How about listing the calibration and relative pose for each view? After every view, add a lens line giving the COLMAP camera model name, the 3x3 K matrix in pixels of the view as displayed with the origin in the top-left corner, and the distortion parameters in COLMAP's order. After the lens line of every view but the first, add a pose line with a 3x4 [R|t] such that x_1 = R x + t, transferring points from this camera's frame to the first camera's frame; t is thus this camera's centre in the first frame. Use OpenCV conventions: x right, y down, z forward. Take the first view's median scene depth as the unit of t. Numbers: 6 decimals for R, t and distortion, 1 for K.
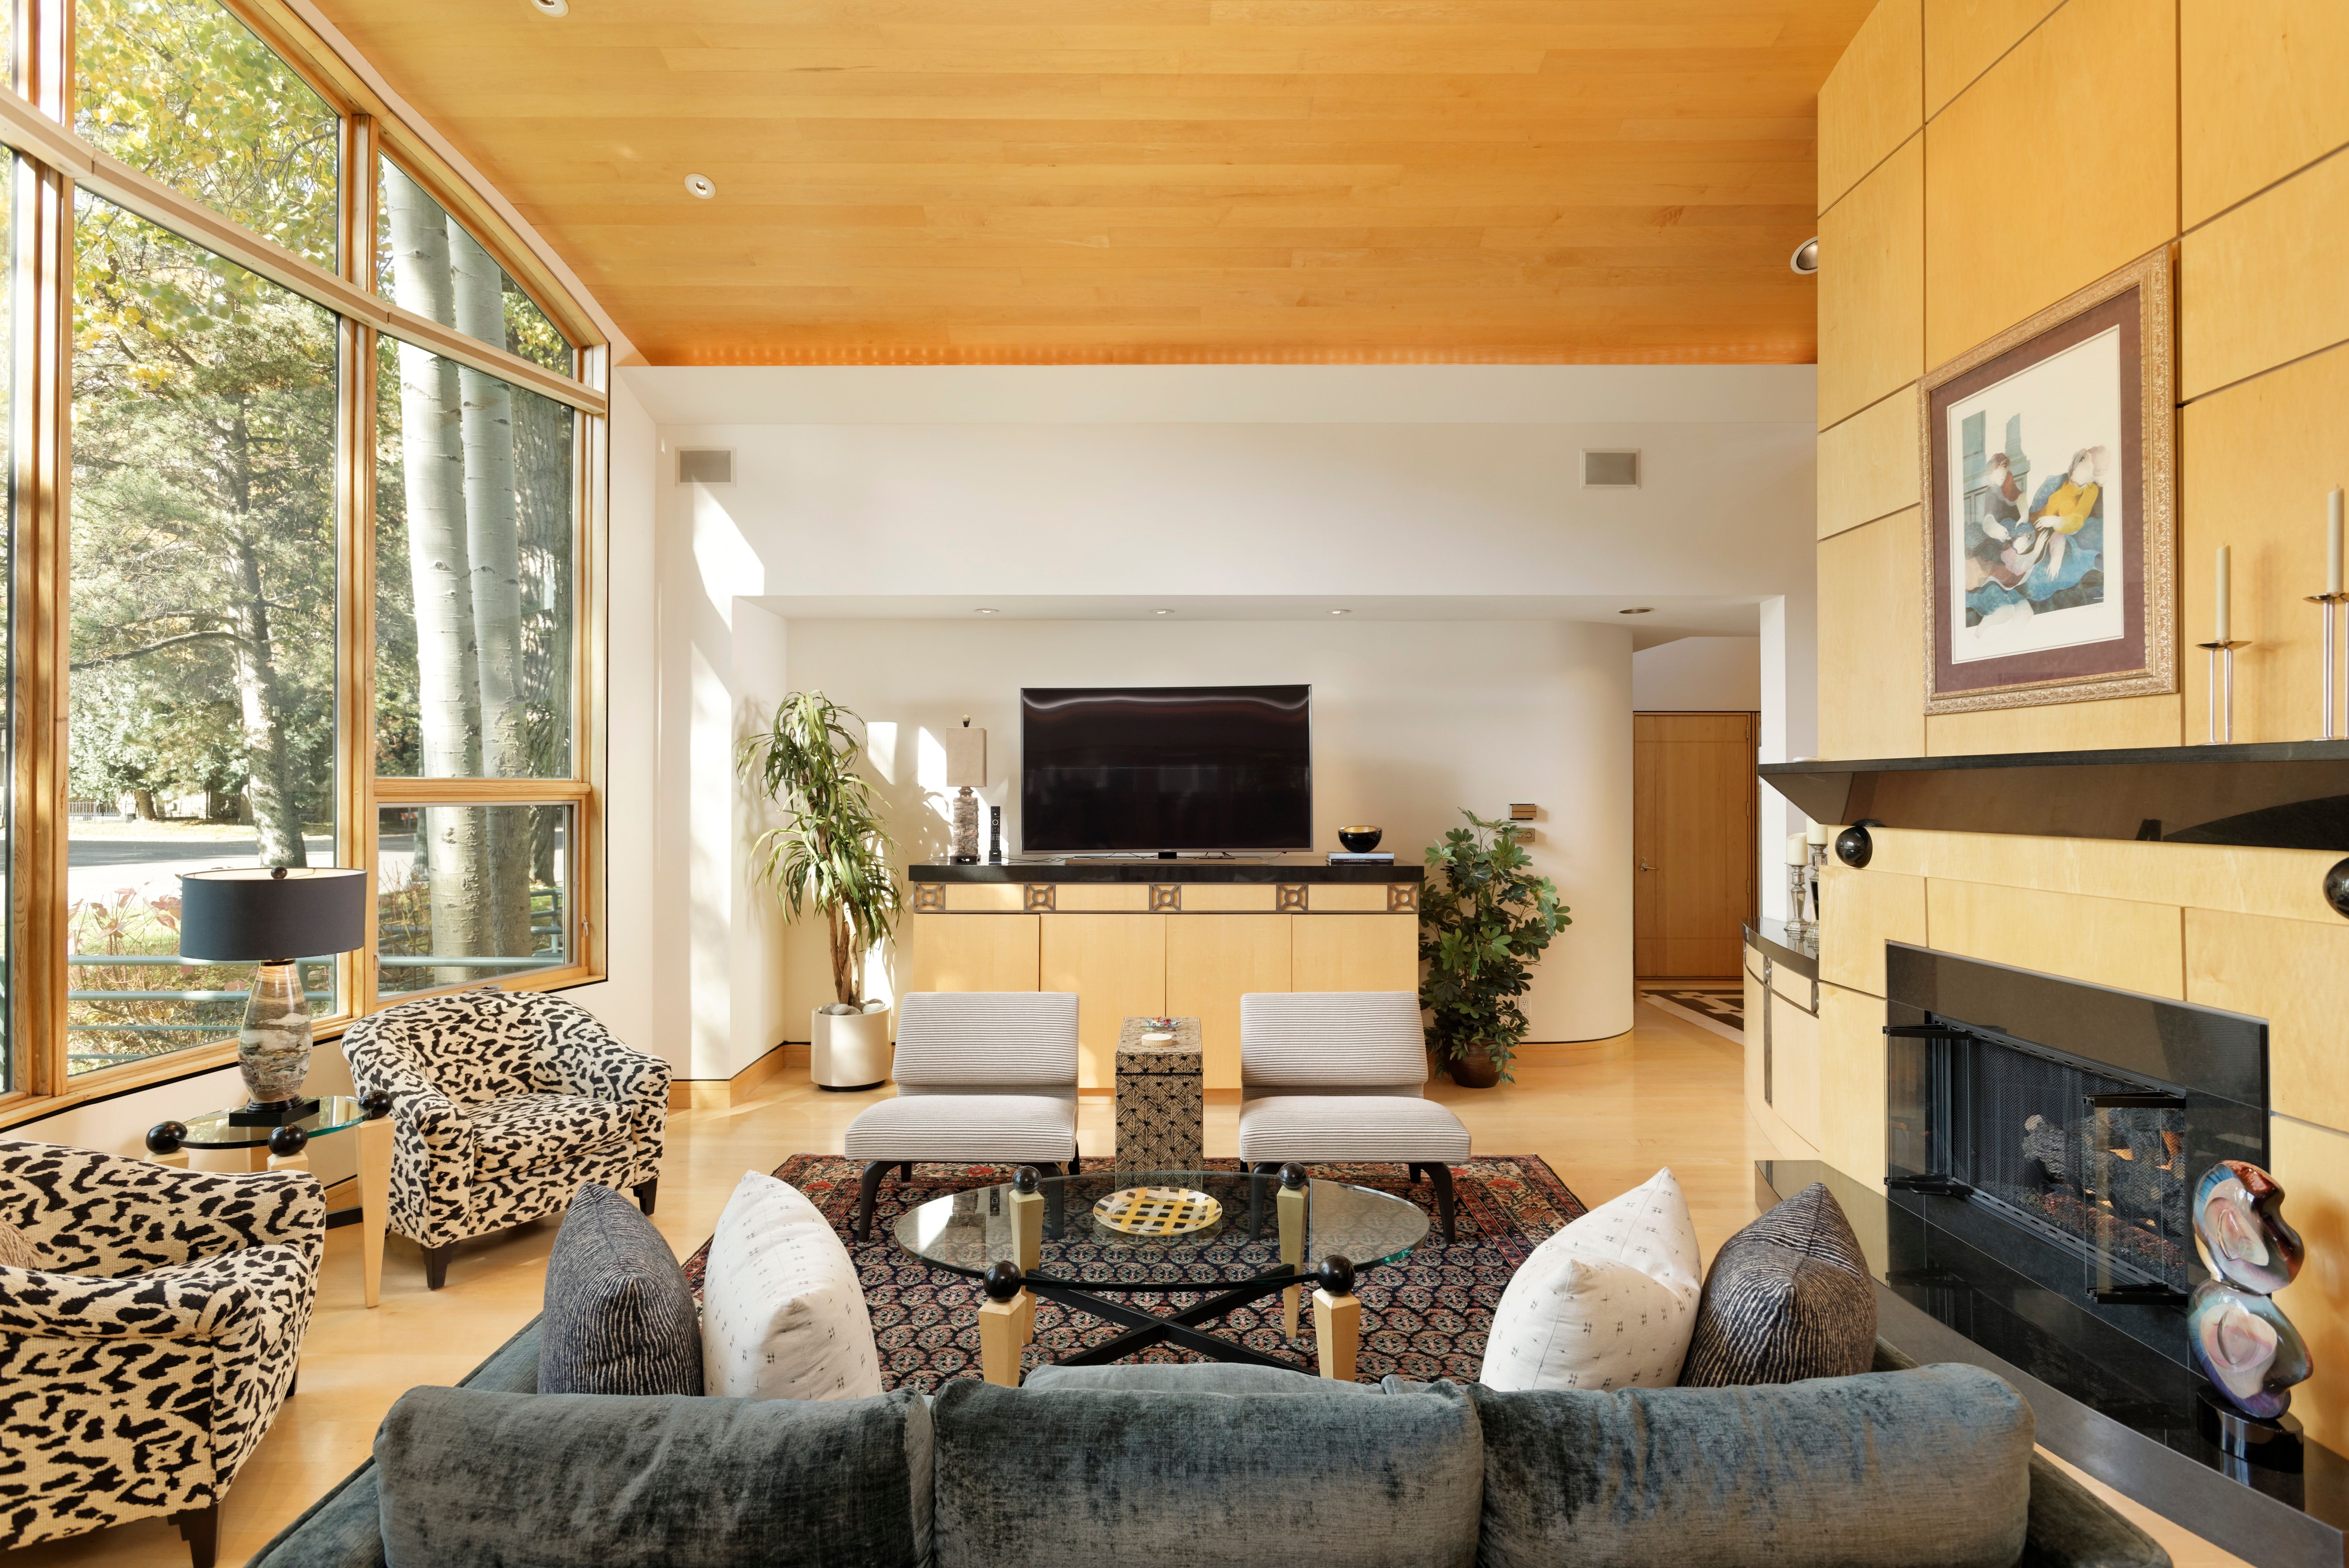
lens RADIAL K [[1158.1, 0, 1174.5], [0, 1158.1, 784.0], [0, 0, 1]] dist [-0.003642, 0.000215]
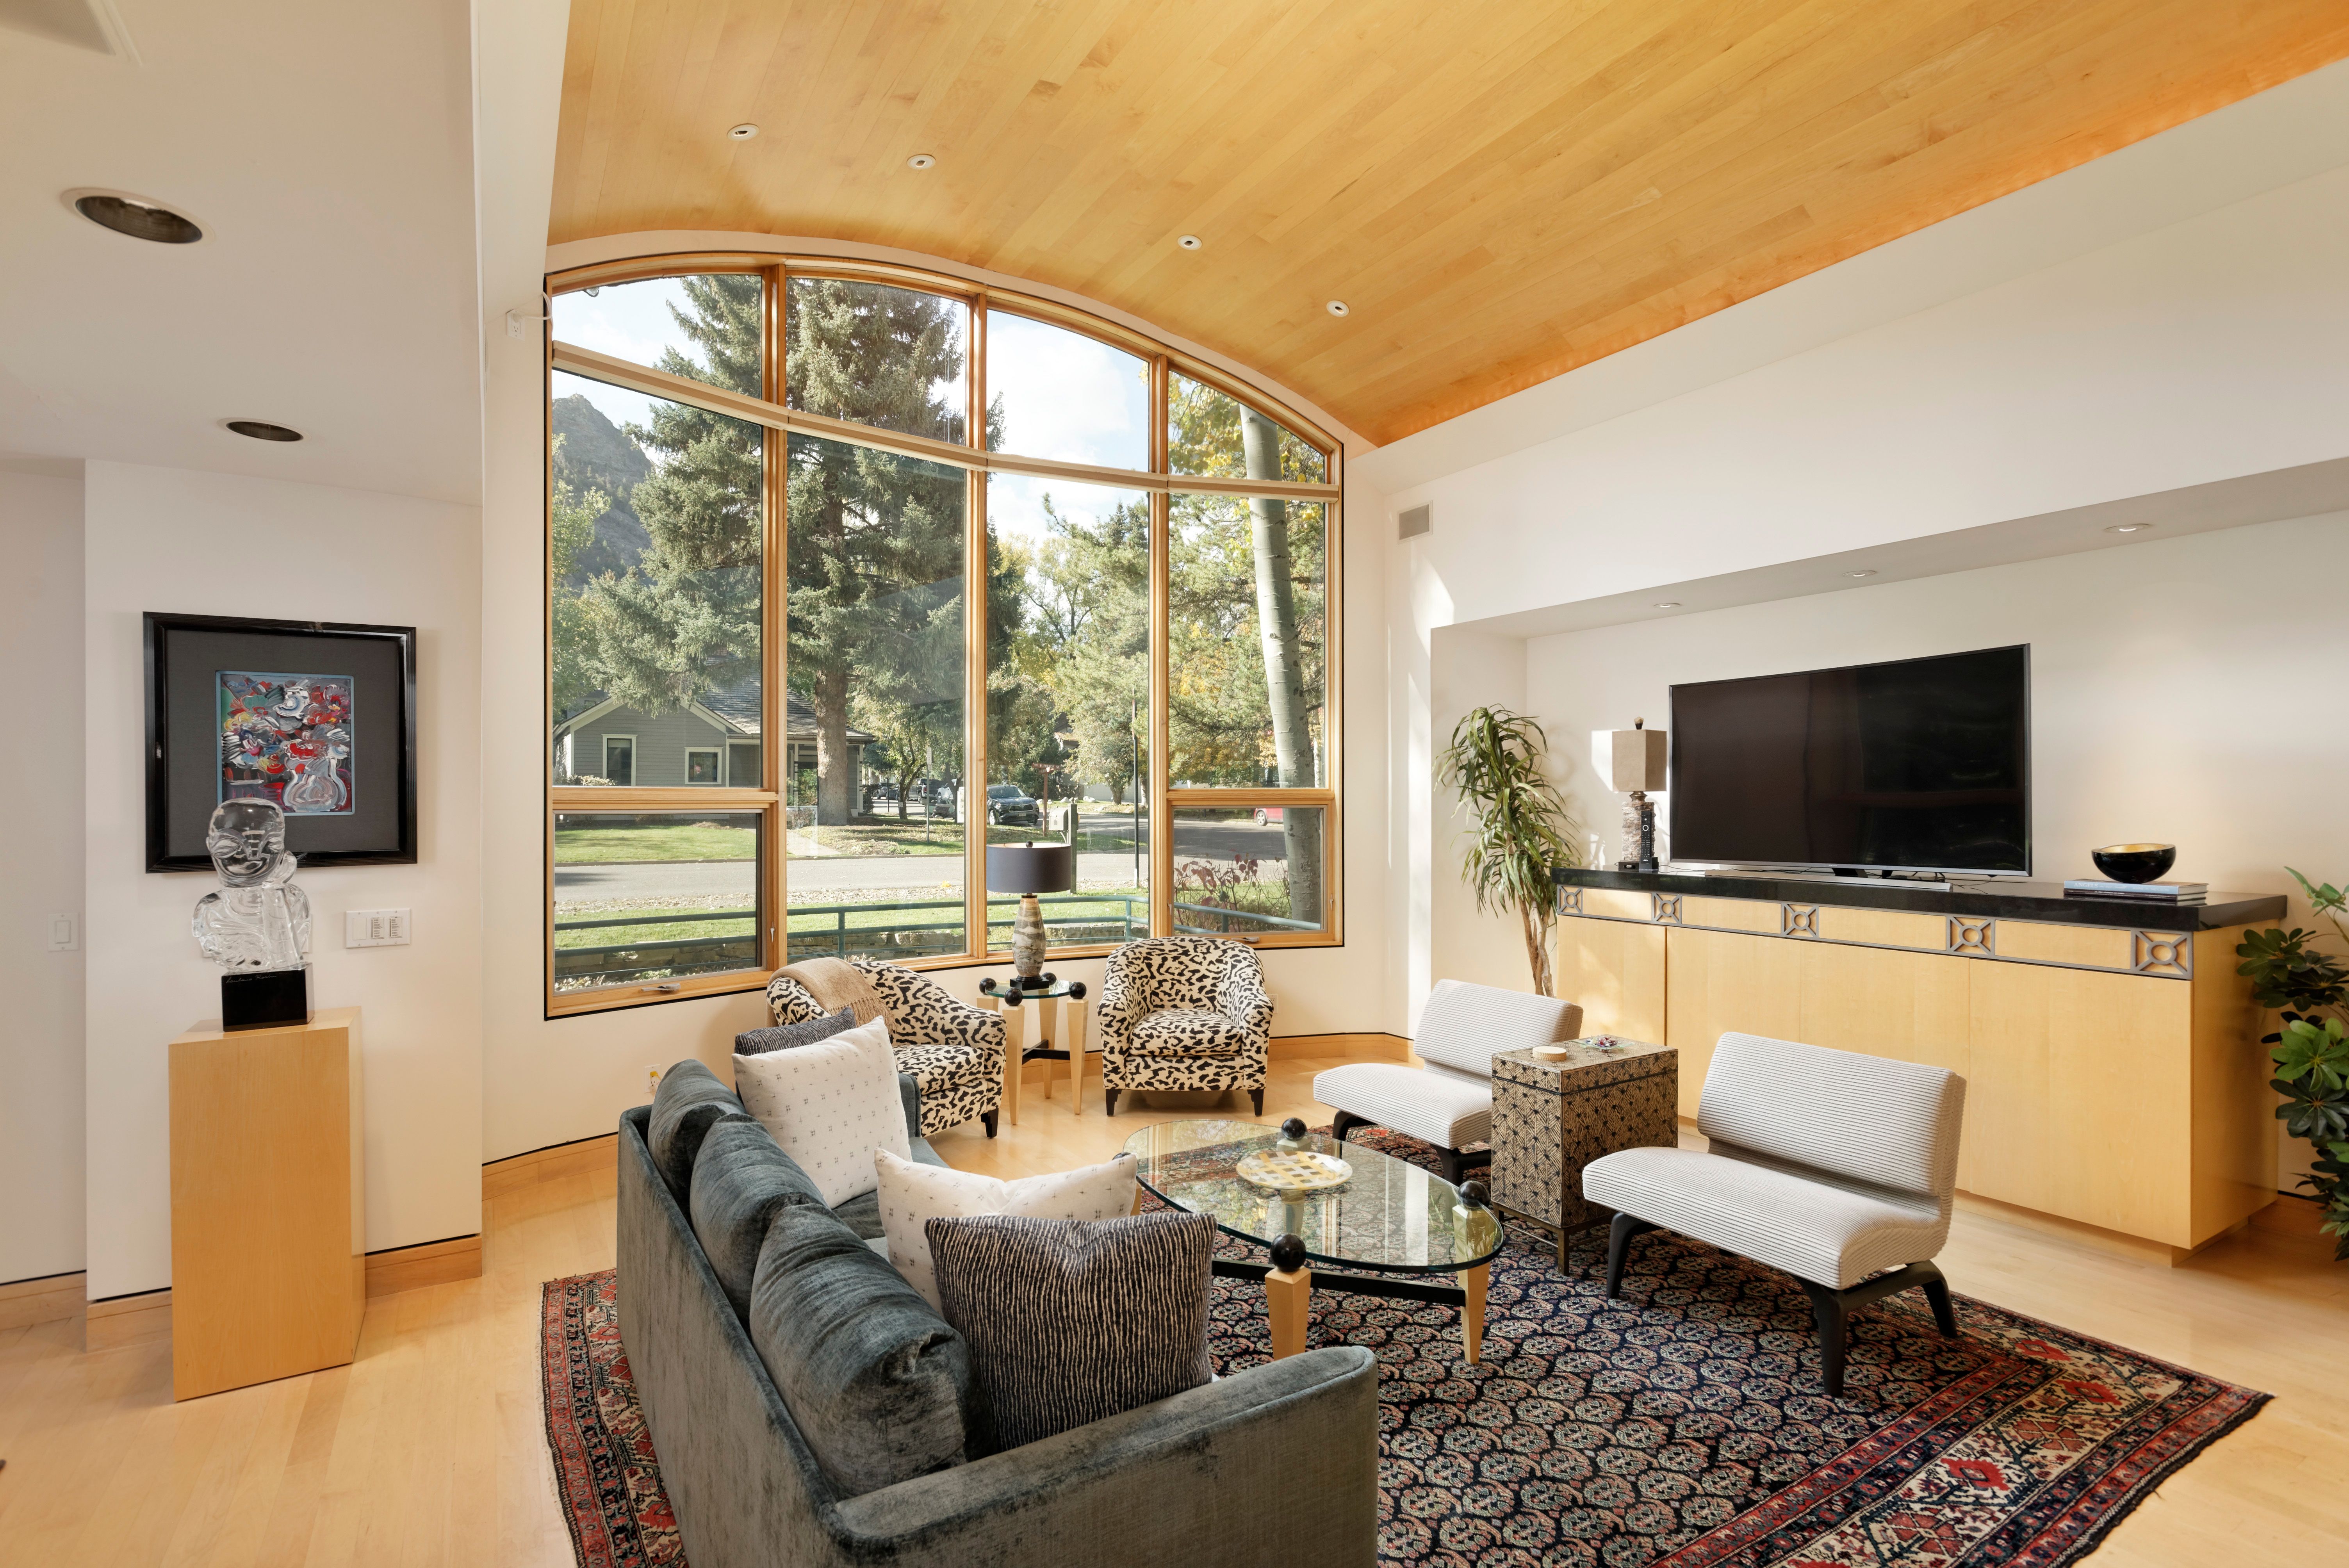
lens RADIAL K [[1140.5, 0, 1133.6], [0, 1140.5, 797.3], [0, 0, 1]] dist [-0.001195, -0.000078]
pose [[0.496274, -0.006113, -0.868144, 0.613171], [0.007763, 0.999966, -0.002603, 0.009446], [0.868131, -0.005447, 0.496305, 0.229121]]
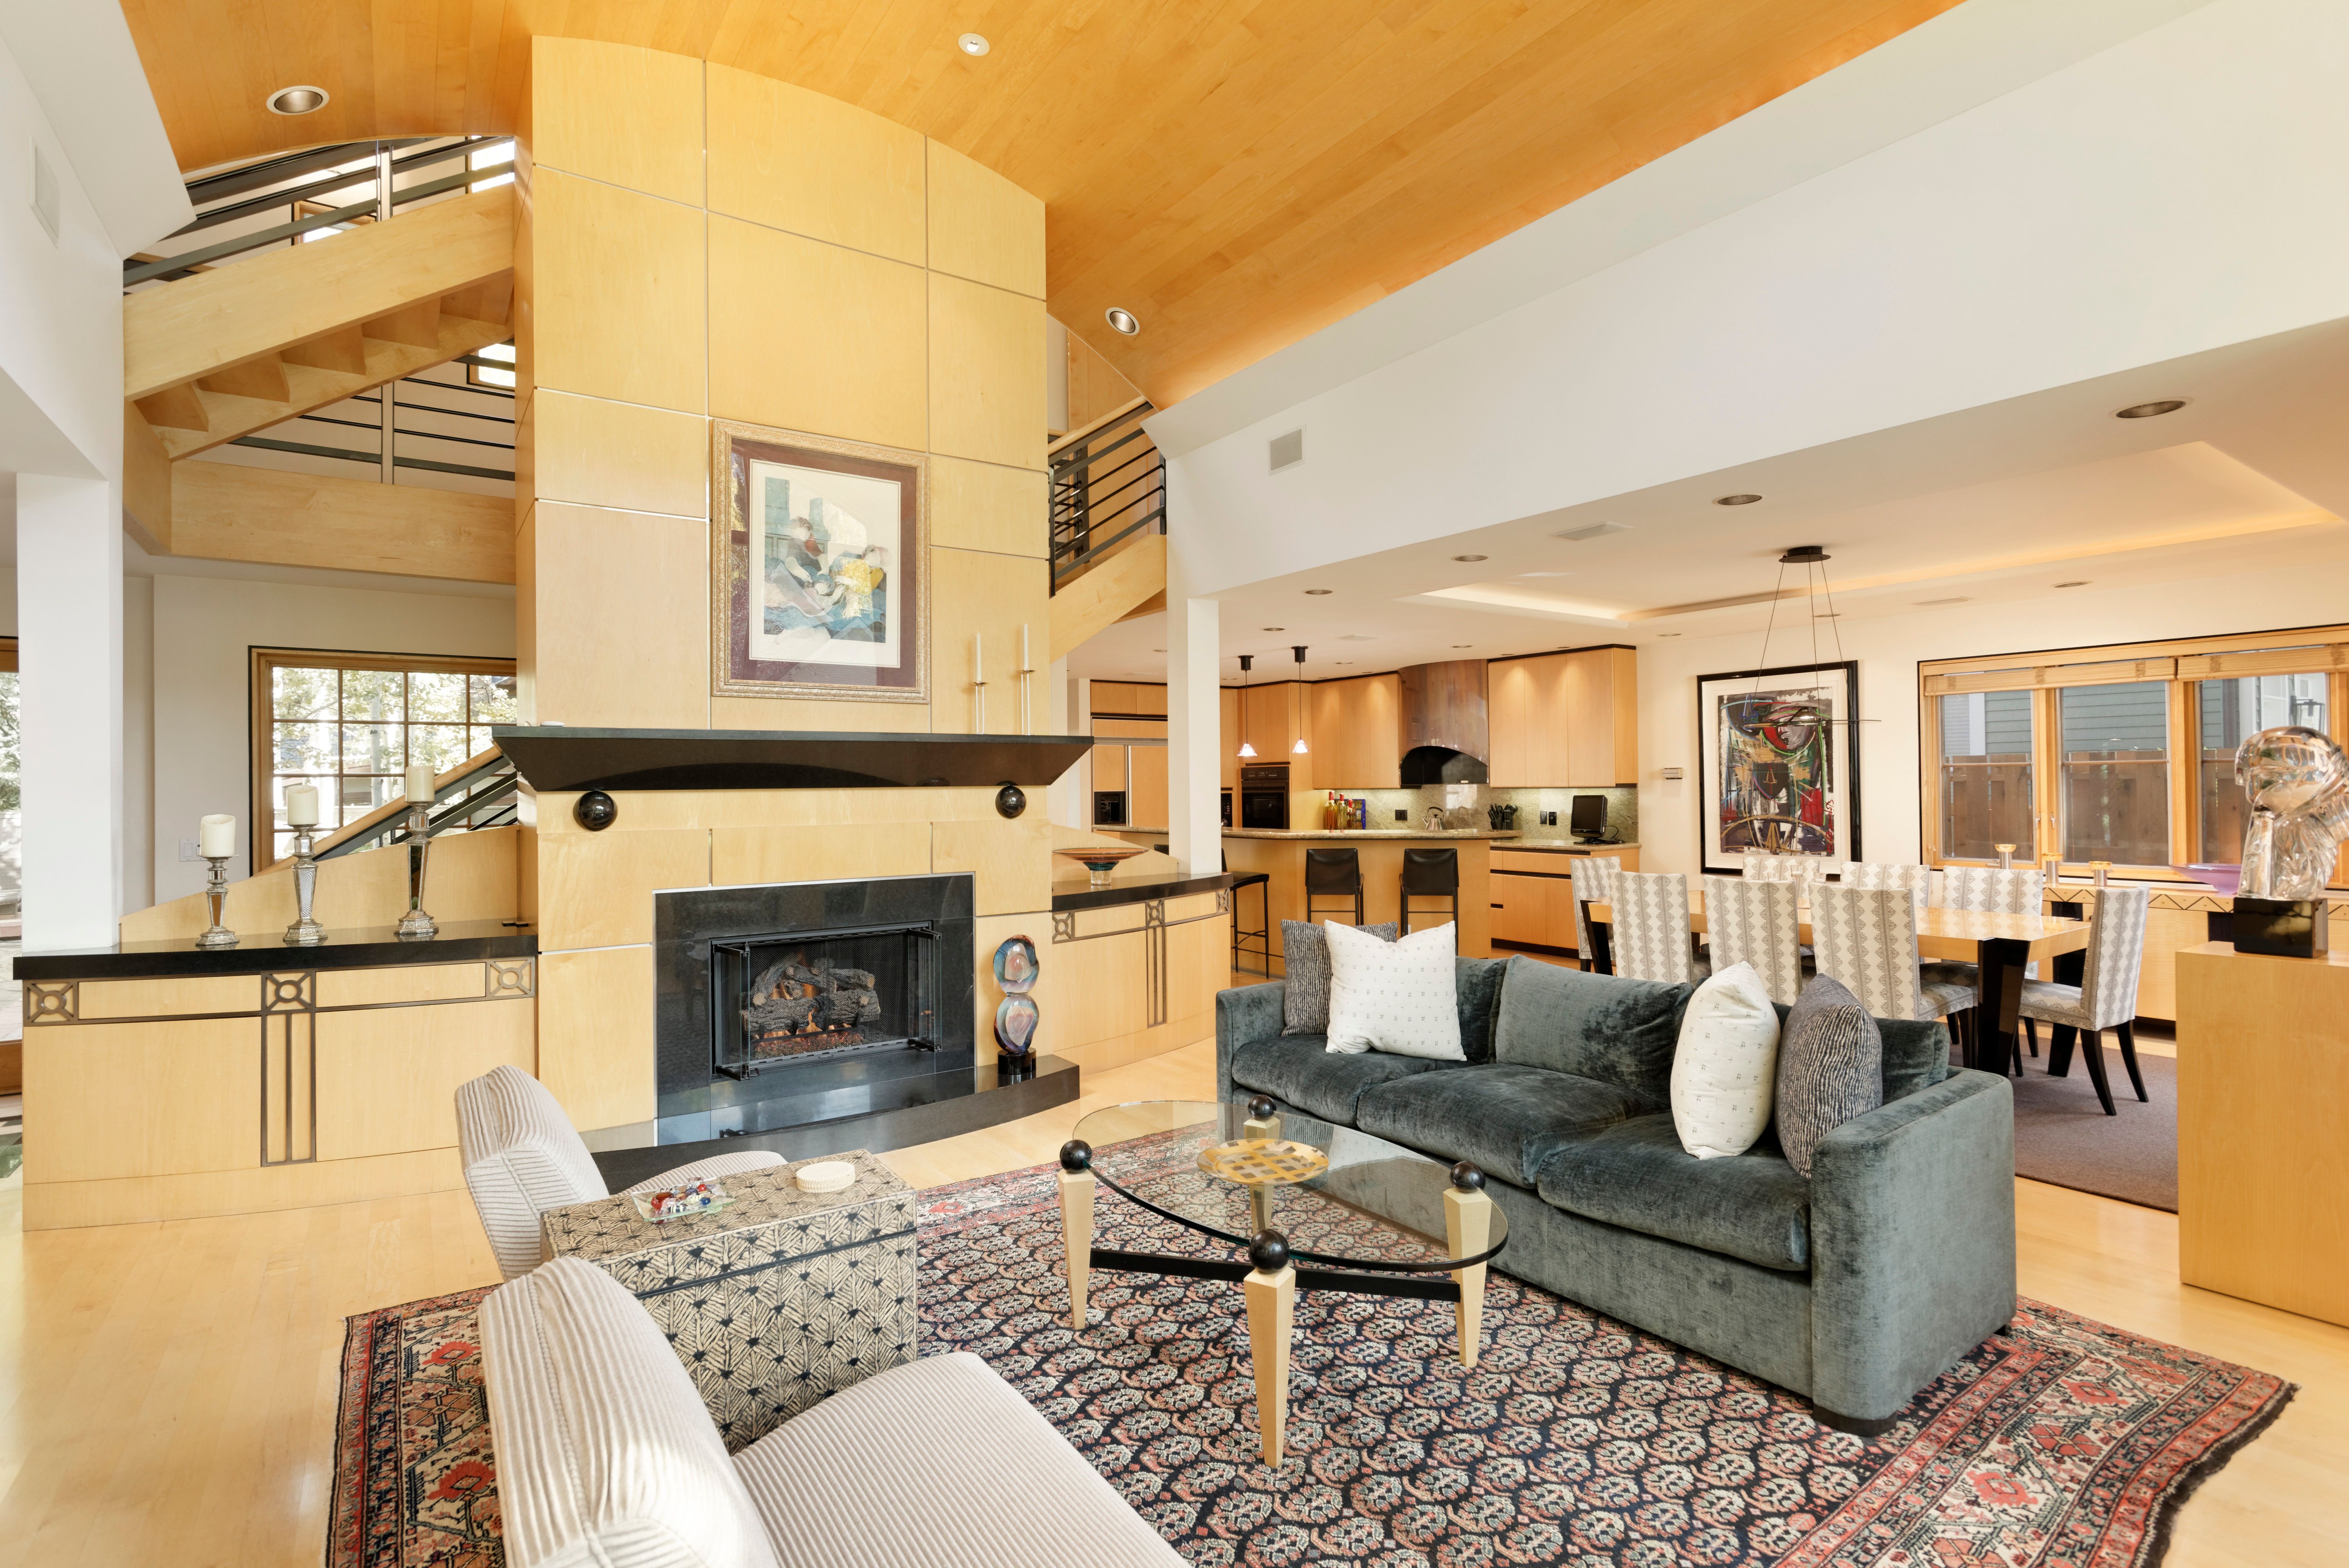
lens RADIAL K [[1105.8, 0, 1174.5], [0, 1105.8, 784.0], [0, 0, 1]] dist [-0.002954, 0.000242]
pose [[-0.574327, 0.005507, 0.818608, -0.525406], [0.008717, 0.999962, -0.000611, 0.035039], [-0.818580, 0.006785, -0.574353, 1.139028]]
